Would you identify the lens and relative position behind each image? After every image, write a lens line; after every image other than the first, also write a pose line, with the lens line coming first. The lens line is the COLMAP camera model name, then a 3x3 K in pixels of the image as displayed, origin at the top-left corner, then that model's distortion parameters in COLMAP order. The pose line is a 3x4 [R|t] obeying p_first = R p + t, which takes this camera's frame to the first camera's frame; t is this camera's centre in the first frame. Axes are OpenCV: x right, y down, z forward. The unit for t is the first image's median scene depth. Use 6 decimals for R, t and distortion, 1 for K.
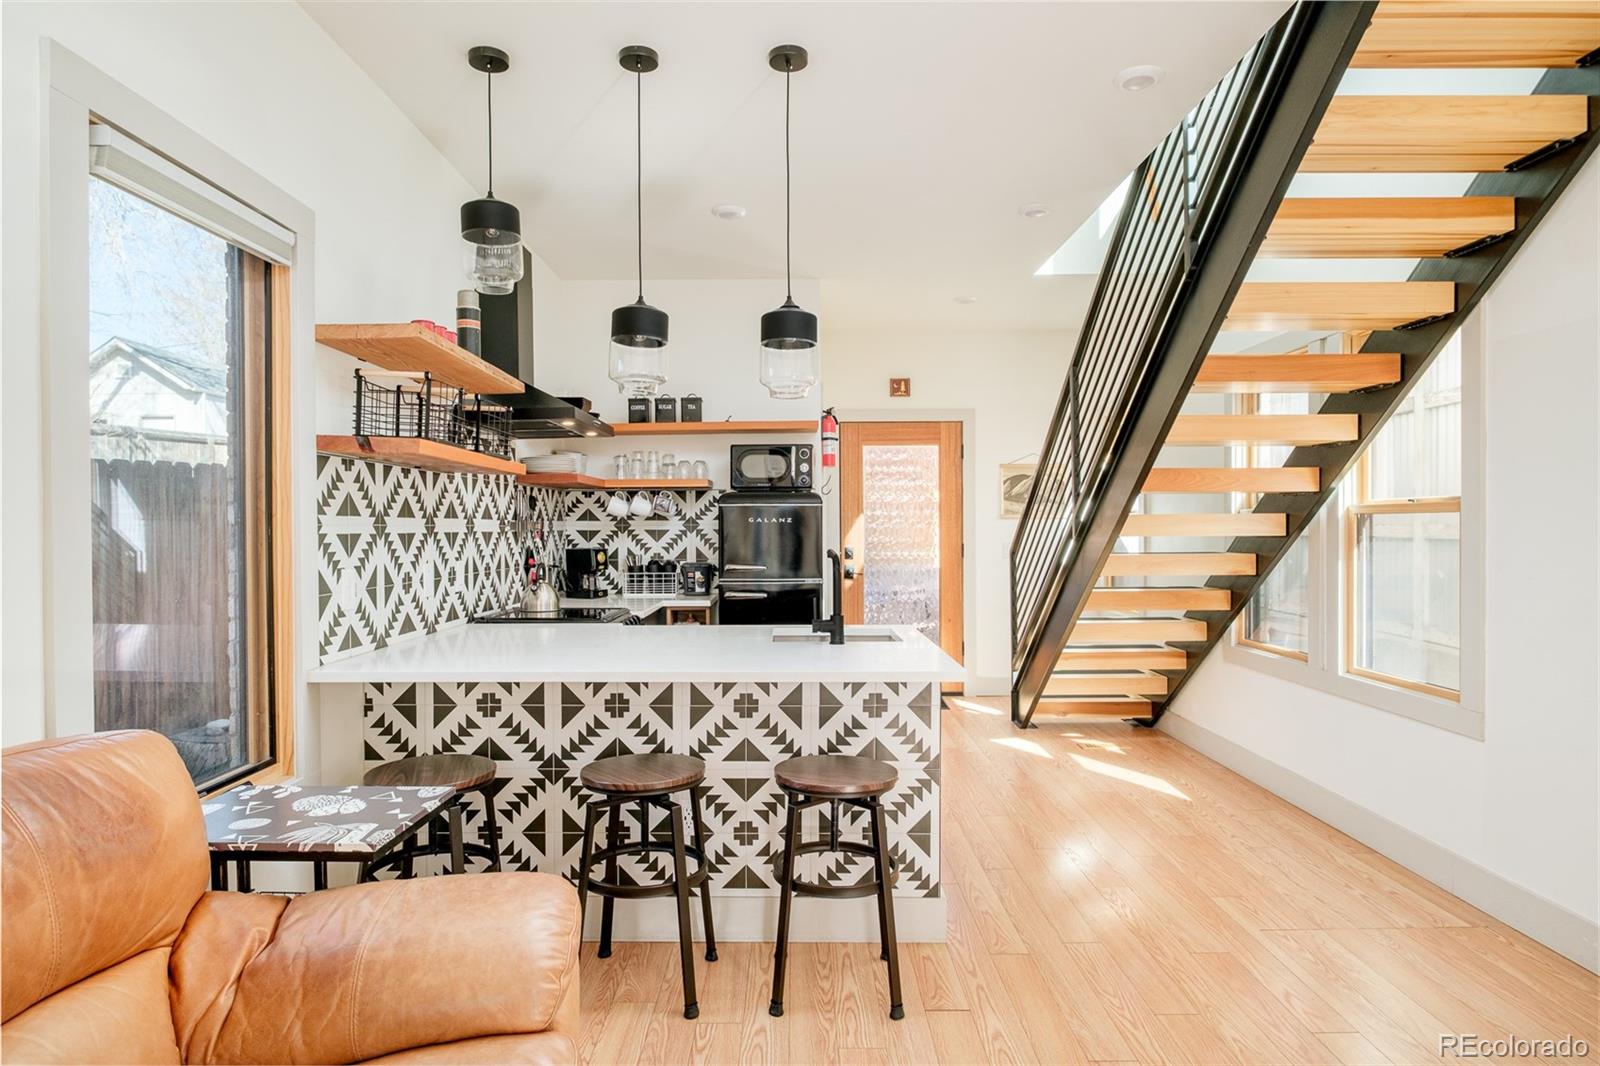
lens RADIAL K [[894.5, 0, 800.0], [0, 894.5, 533.0], [0, 0, 1]] dist [-0.023421, 0.022723]
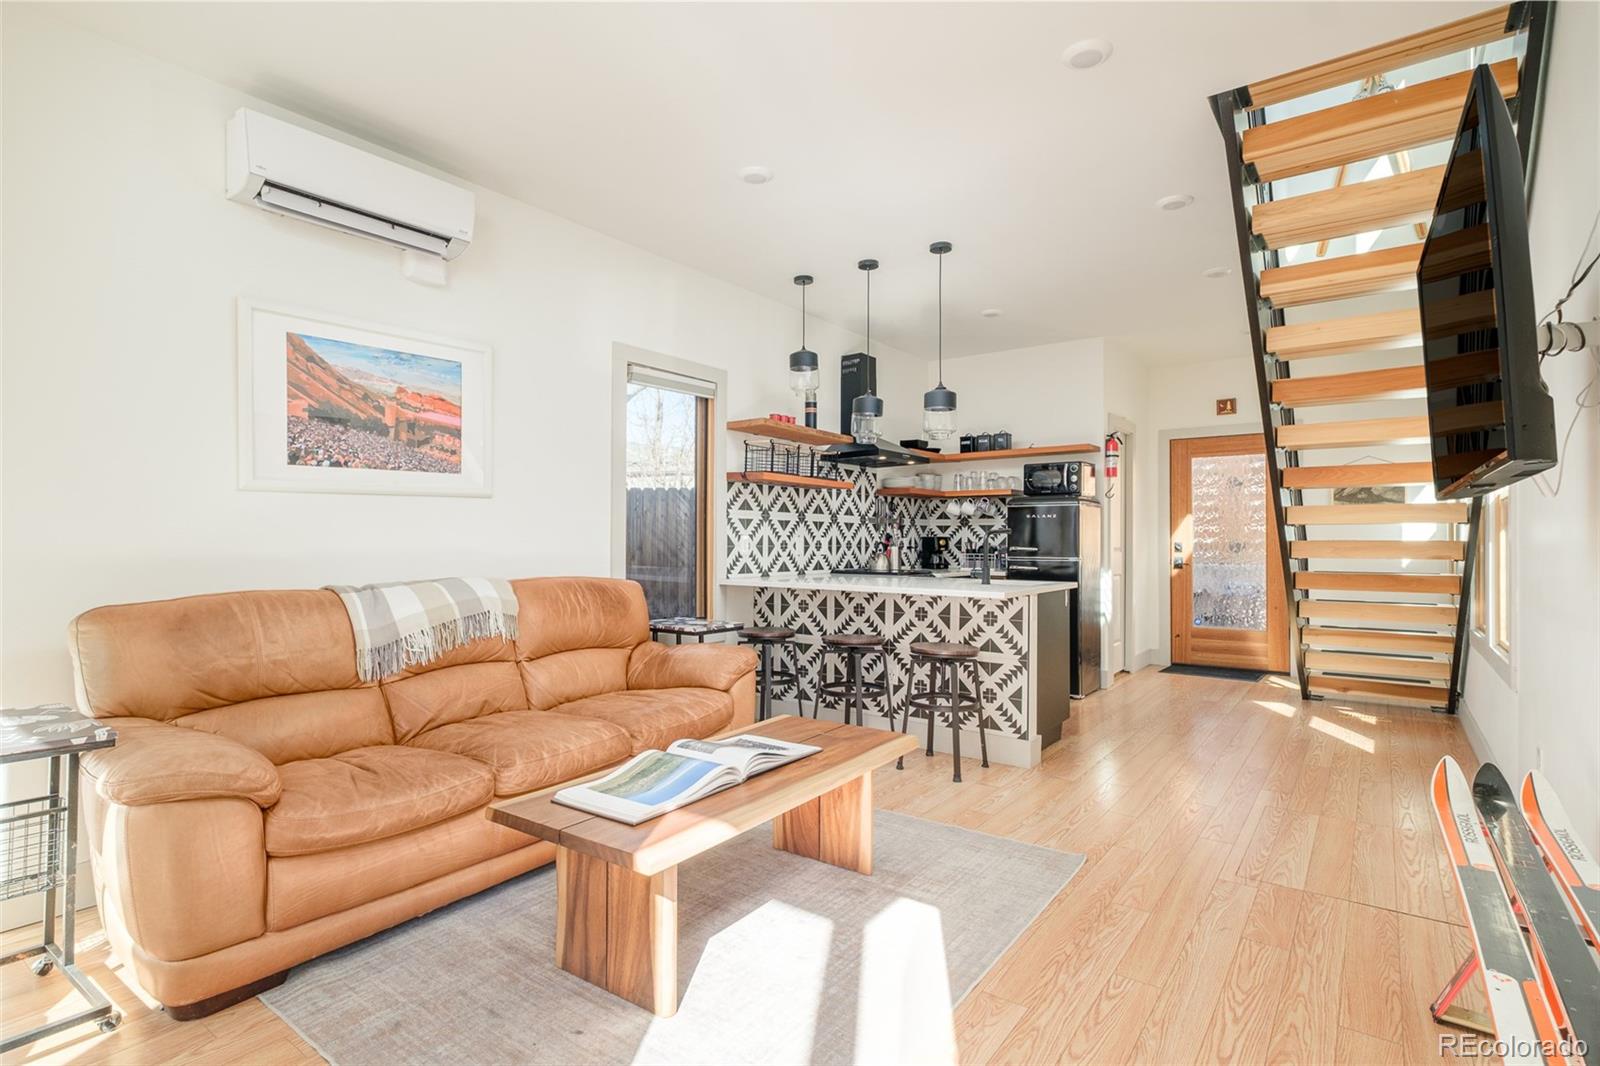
lens RADIAL K [[796.9, 0, 800.0], [0, 796.9, 533.0], [0, 0, 1]] dist [0.000744, 0.000242]
pose [[0.806554, 0.001627, -0.591159, 0.540989], [-0.011207, 0.999859, -0.012539, 0.043459], [0.591055, 0.016739, 0.806458, -0.334192]]
